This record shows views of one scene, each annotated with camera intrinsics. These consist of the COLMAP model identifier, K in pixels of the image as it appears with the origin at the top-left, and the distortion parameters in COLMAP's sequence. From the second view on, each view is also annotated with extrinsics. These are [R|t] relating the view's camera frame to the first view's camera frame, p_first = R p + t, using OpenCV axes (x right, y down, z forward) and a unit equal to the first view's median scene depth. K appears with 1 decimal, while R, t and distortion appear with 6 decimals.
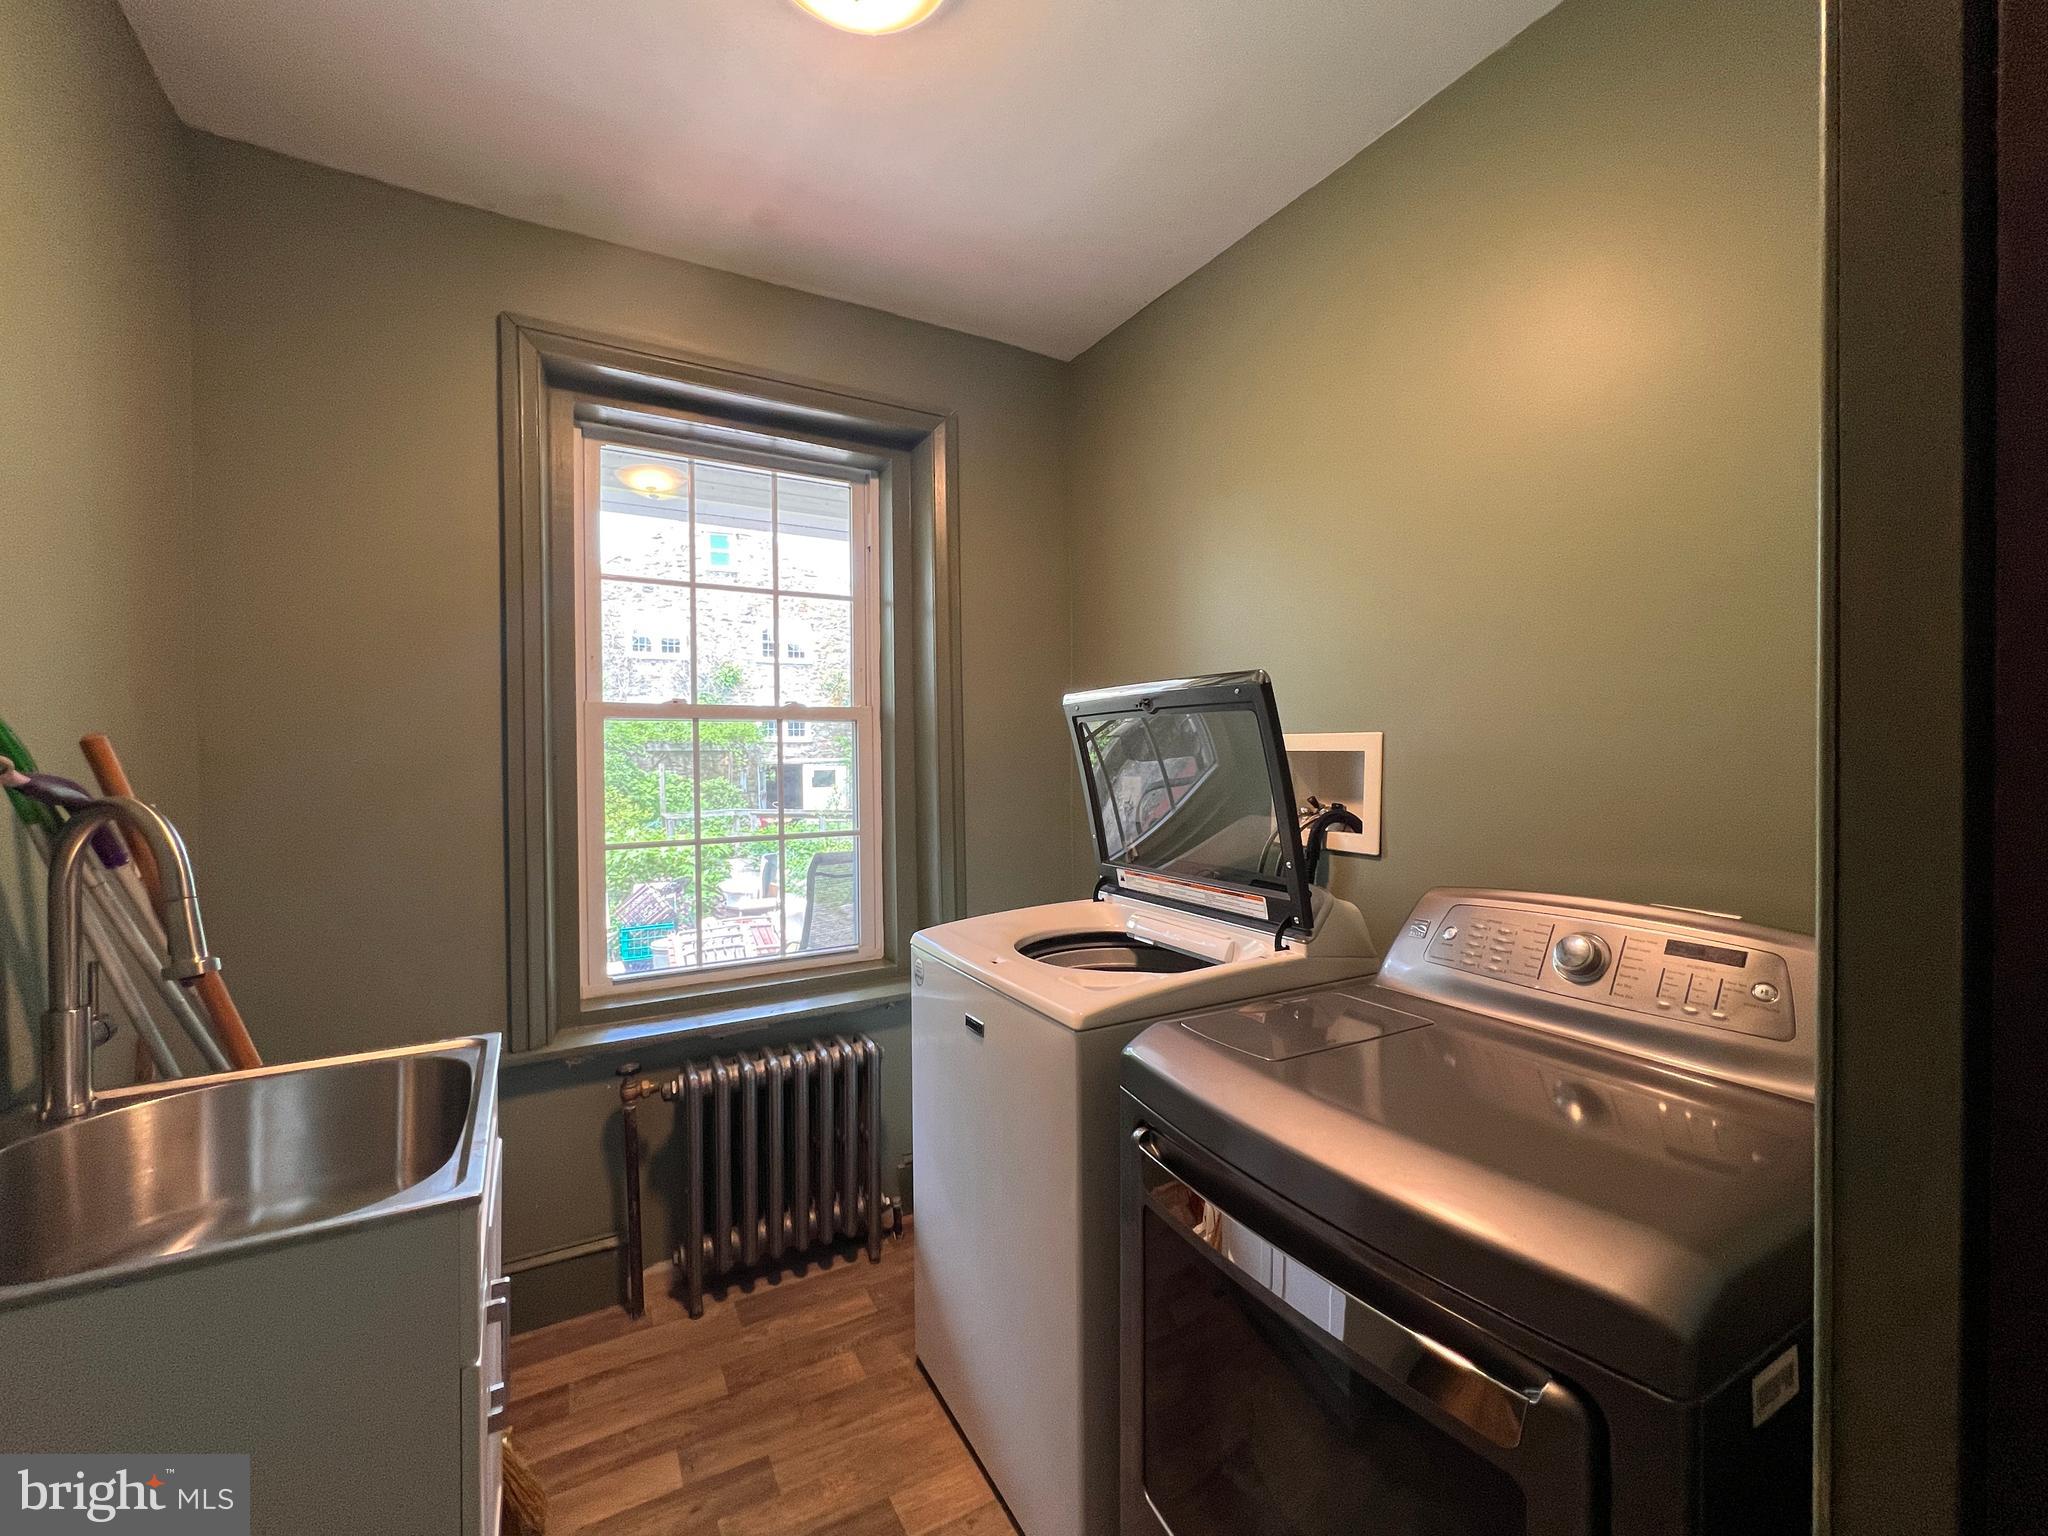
lens RADIAL K [[837.7, 0, 1020.0], [0, 837.7, 765.9], [0, 0, 1]] dist [0.001626, 0.000081]
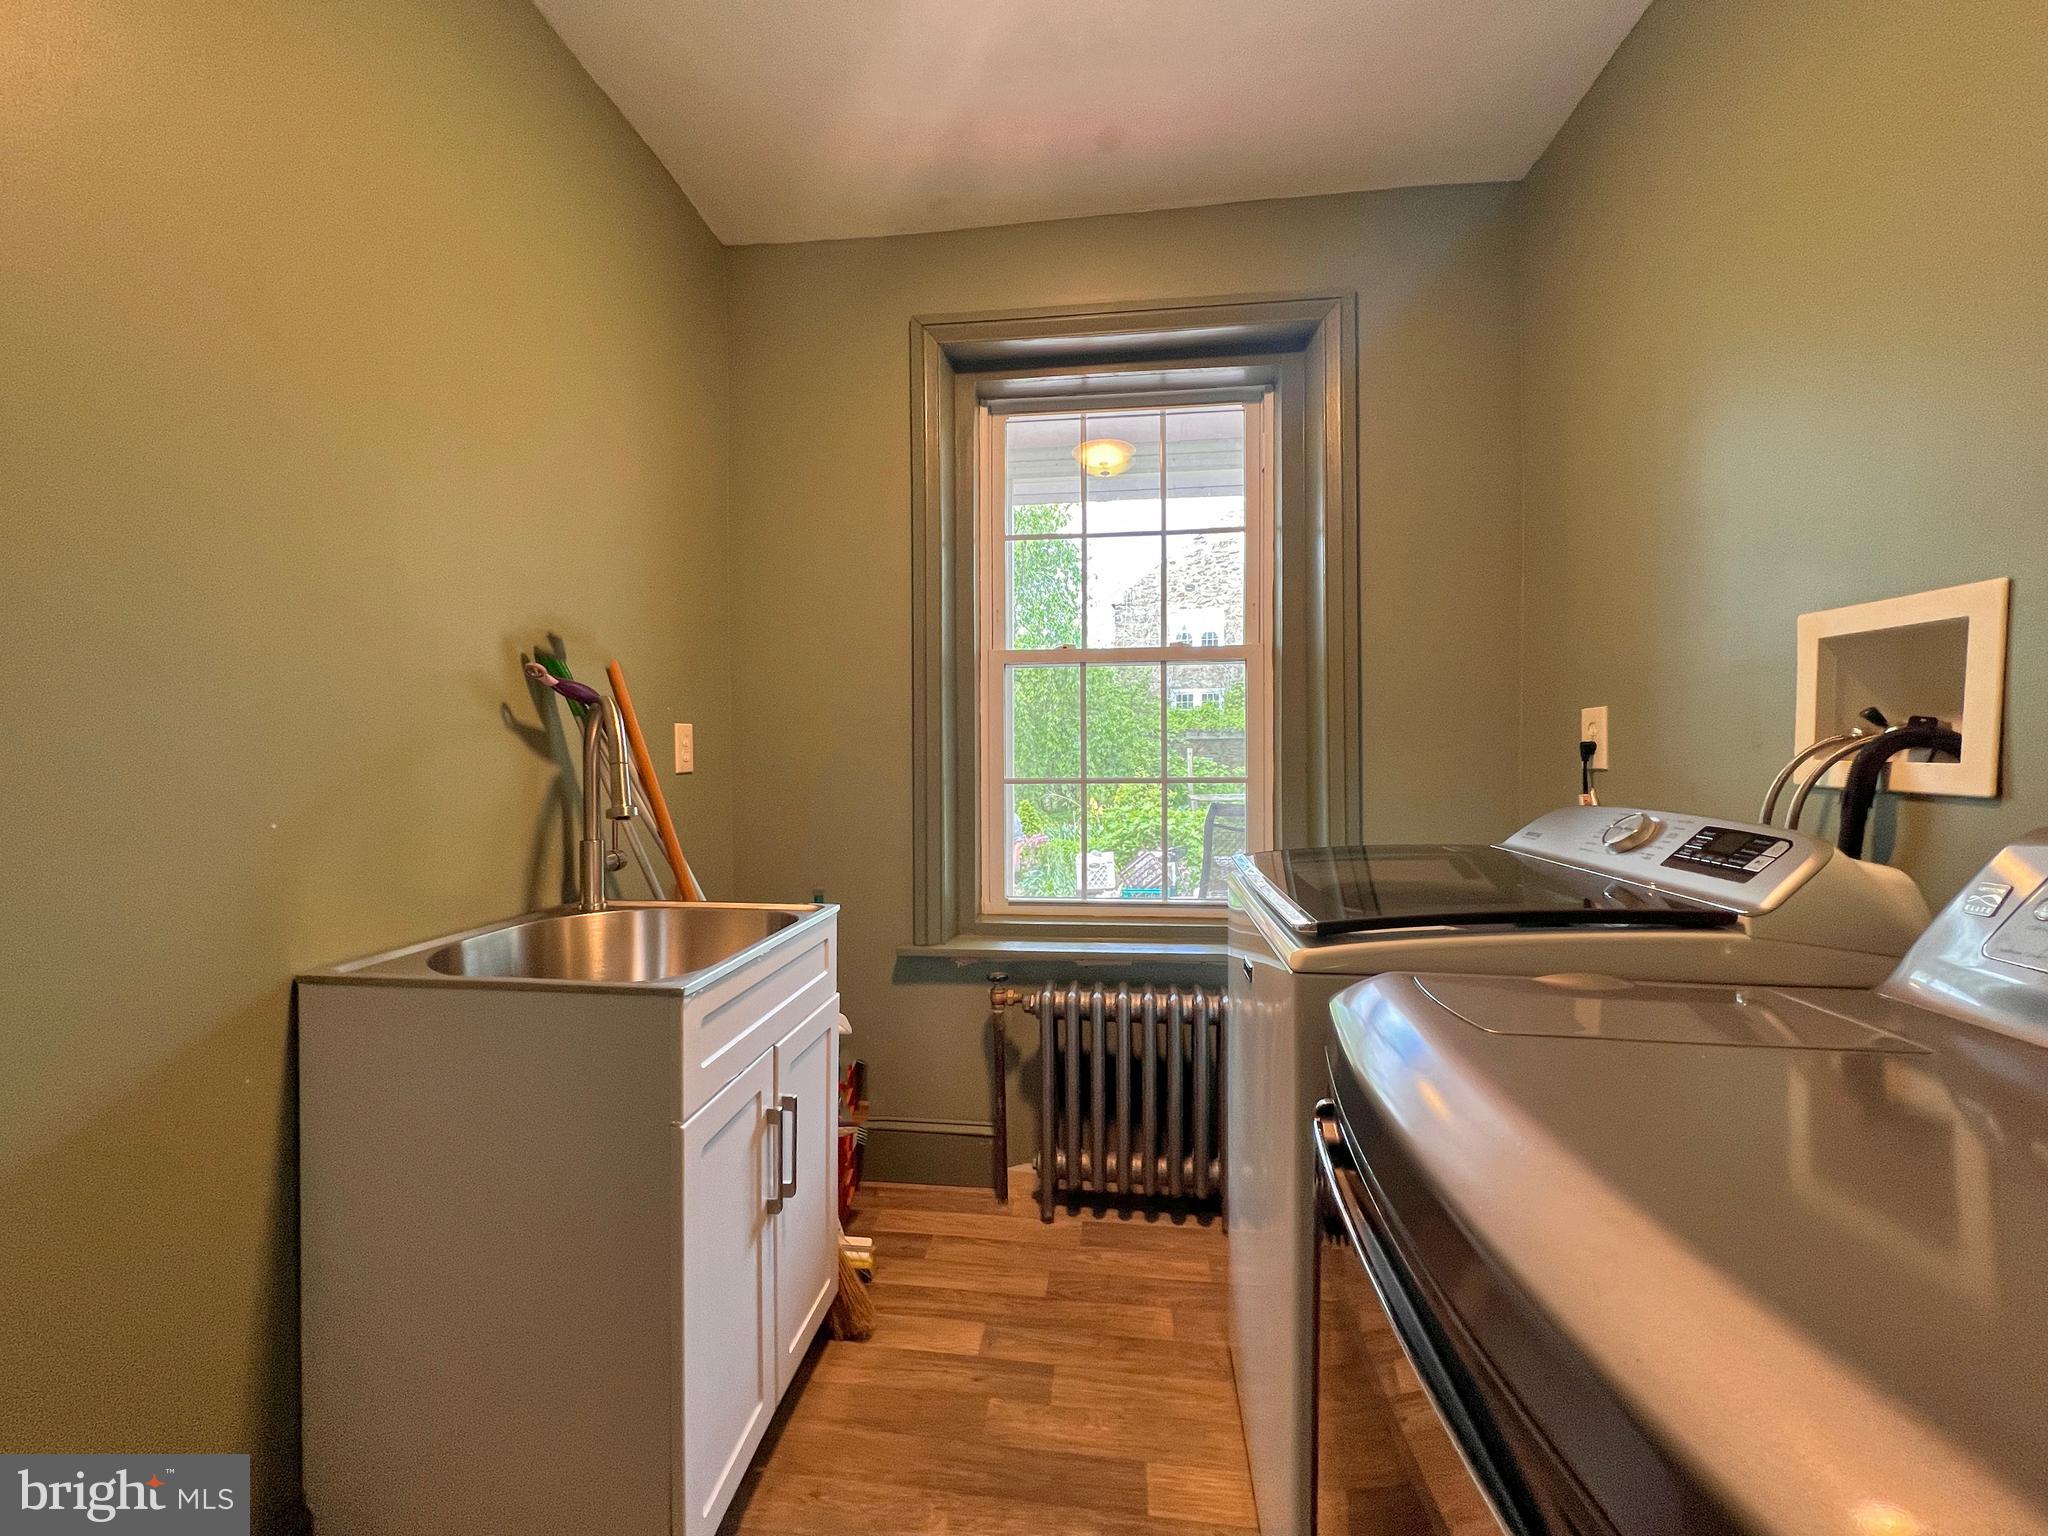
lens RADIAL K [[837.7, 0, 1020.0], [0, 837.7, 765.9], [0, 0, 1]] dist [0.001626, 0.000081]
pose [[0.803863, 0.012173, -0.594690, 0.207069], [-0.007784, 0.999920, 0.009946, 0.074844], [0.594764, -0.003367, 0.803894, 0.136325]]
